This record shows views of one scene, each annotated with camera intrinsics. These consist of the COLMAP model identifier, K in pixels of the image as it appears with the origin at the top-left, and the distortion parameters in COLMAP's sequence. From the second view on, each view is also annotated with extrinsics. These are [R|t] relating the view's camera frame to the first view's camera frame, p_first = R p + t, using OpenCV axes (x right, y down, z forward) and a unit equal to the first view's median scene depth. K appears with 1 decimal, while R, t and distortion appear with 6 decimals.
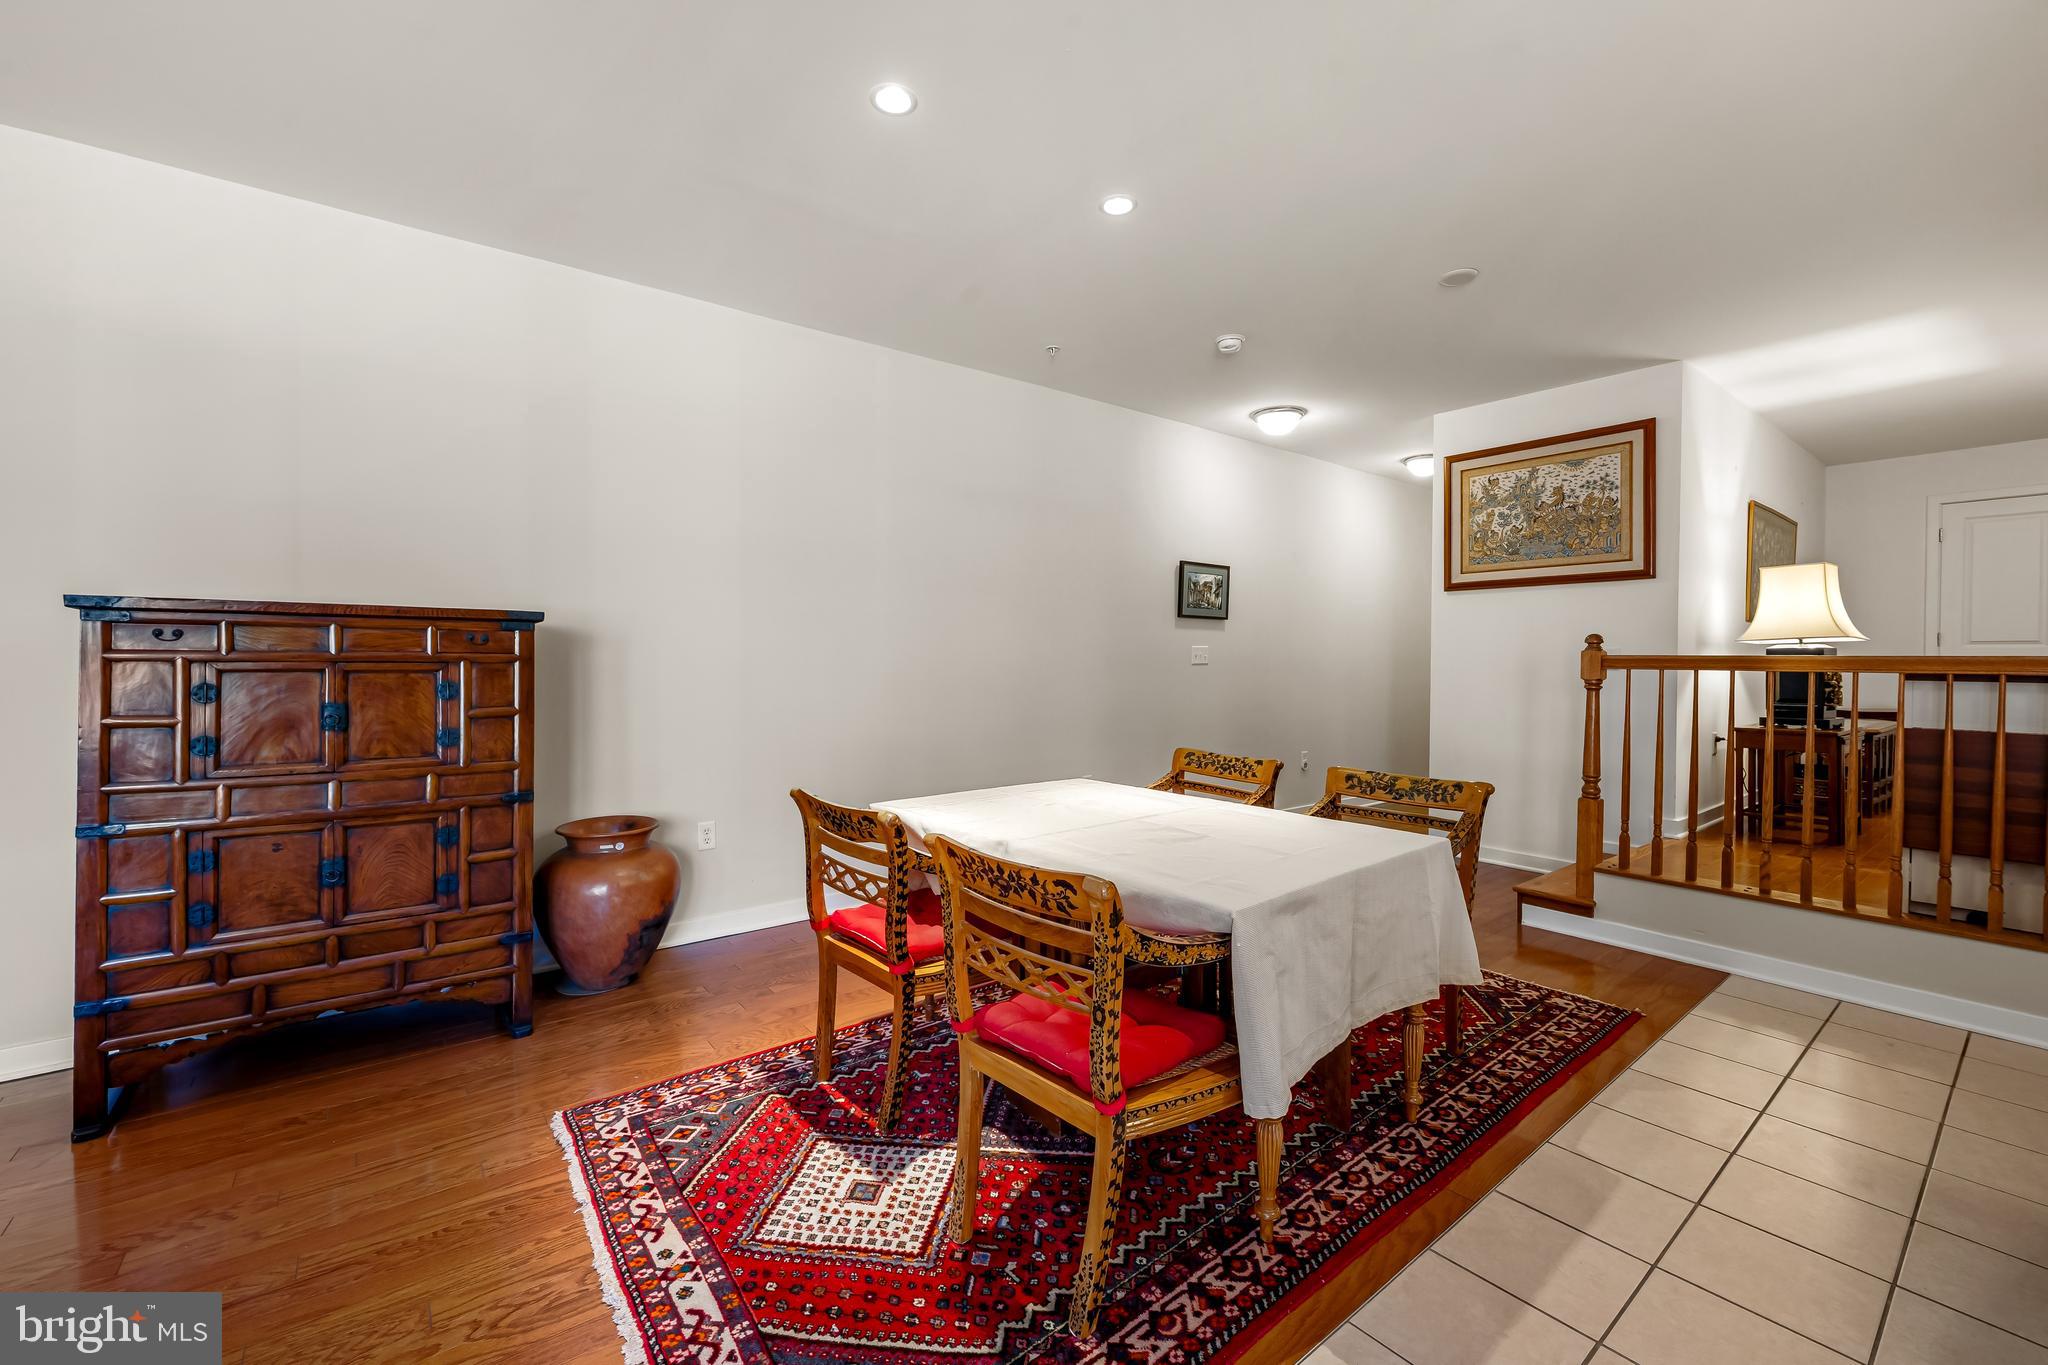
lens RADIAL K [[825.5, 0, 1024.4], [0, 825.5, 667.8], [0, 0, 1]] dist [-0.003980, 0.000540]
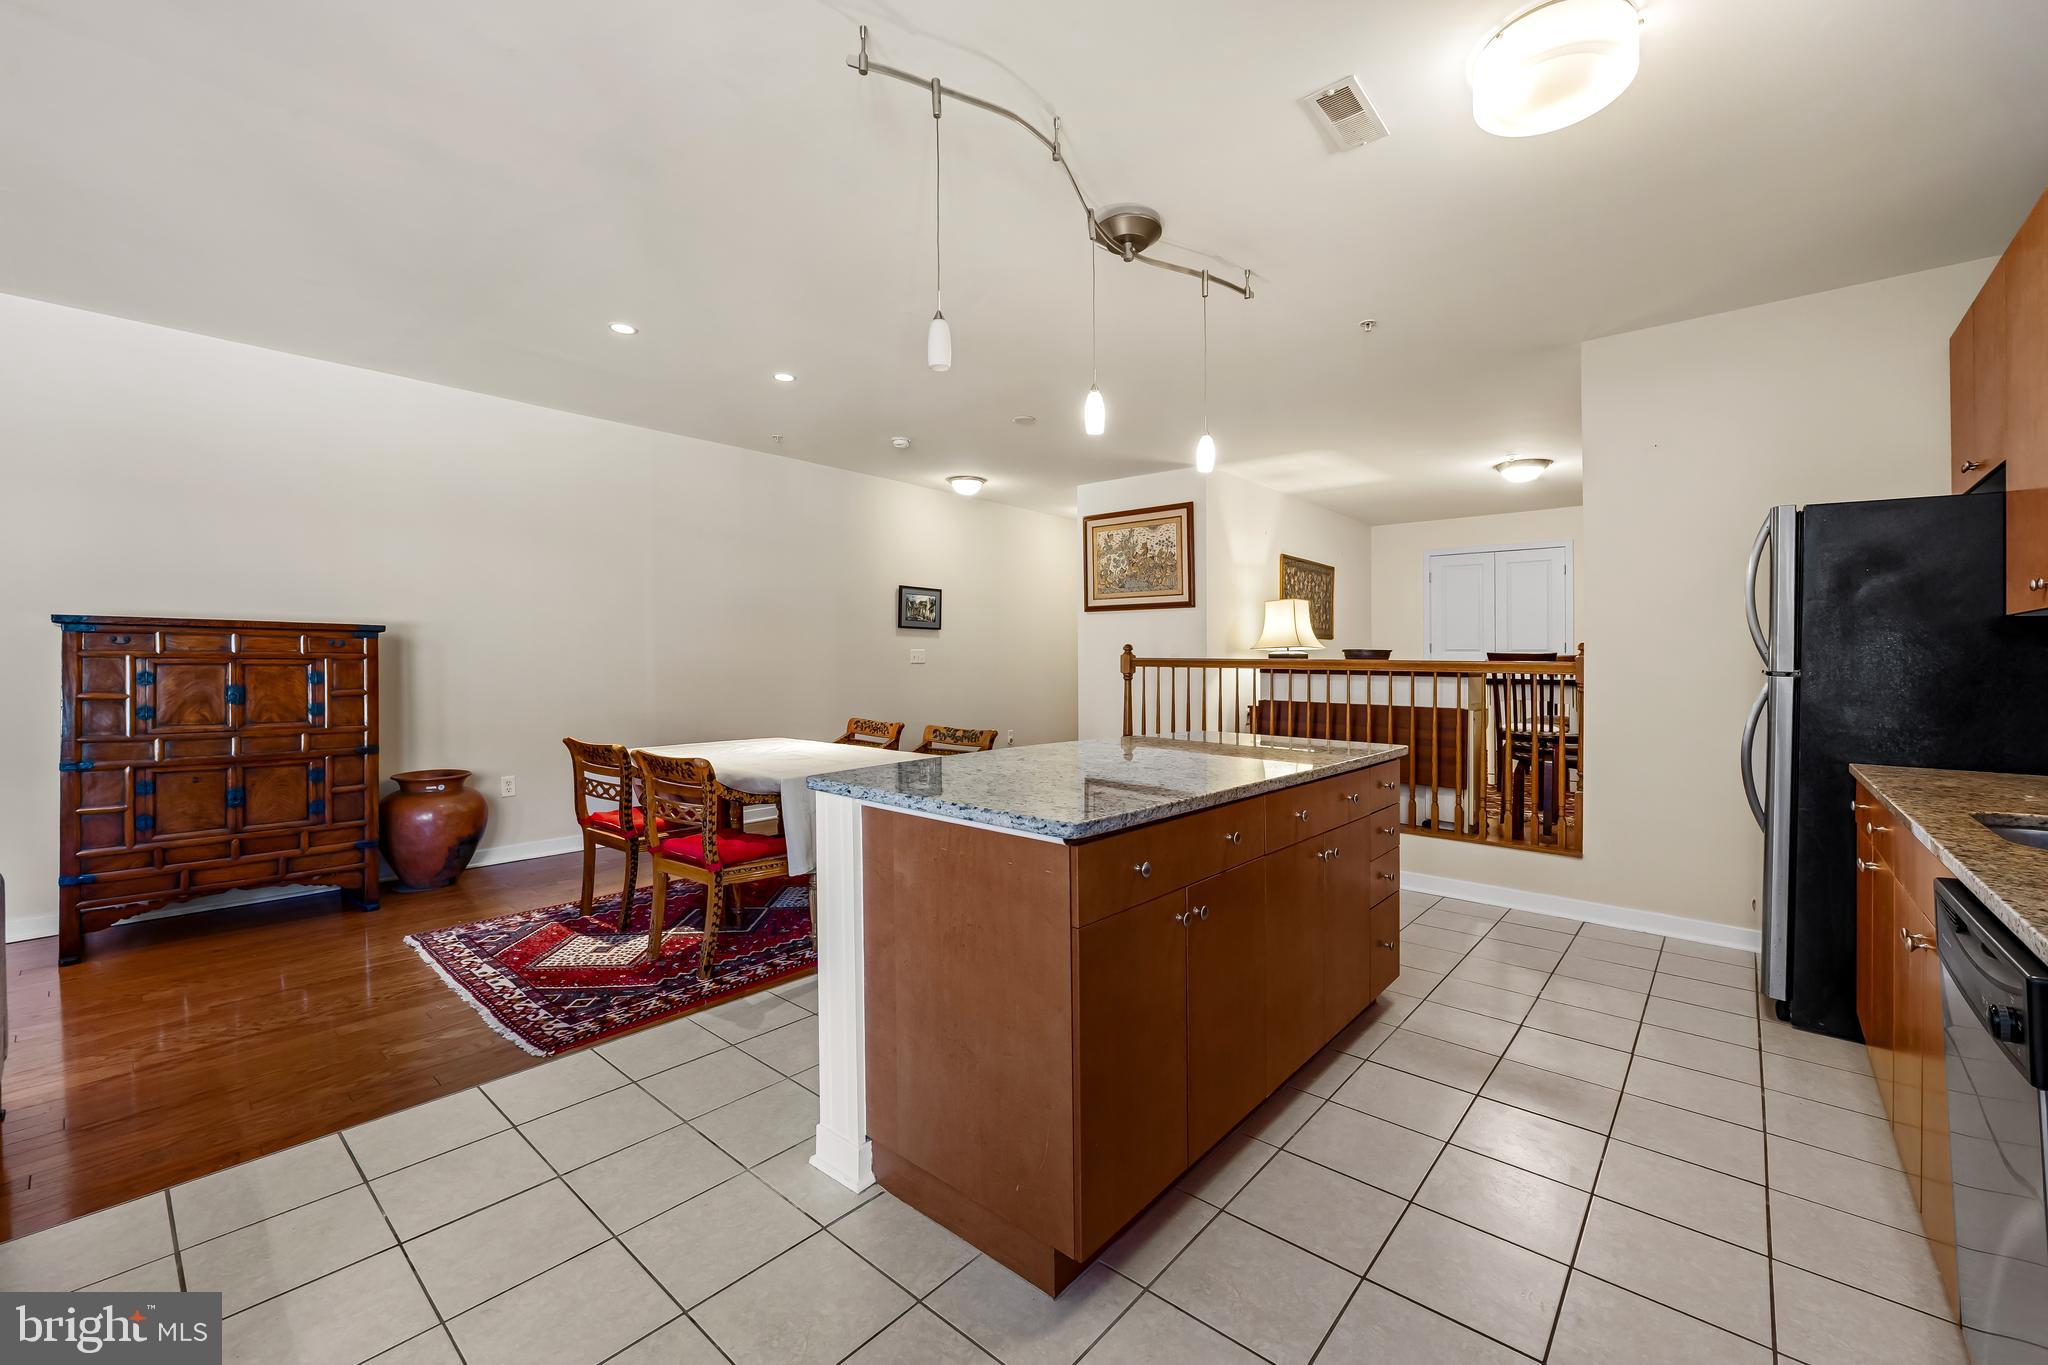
lens RADIAL K [[825.5, 0, 1024.4], [0, 825.5, 667.8], [0, 0, 1]] dist [-0.003980, 0.000540]
pose [[0.981701, 0.002279, 0.190414, 0.276881], [-0.002261, 0.999997, -0.000314, 0.007446], [-0.190415, -0.000122, 0.981704, -0.717670]]
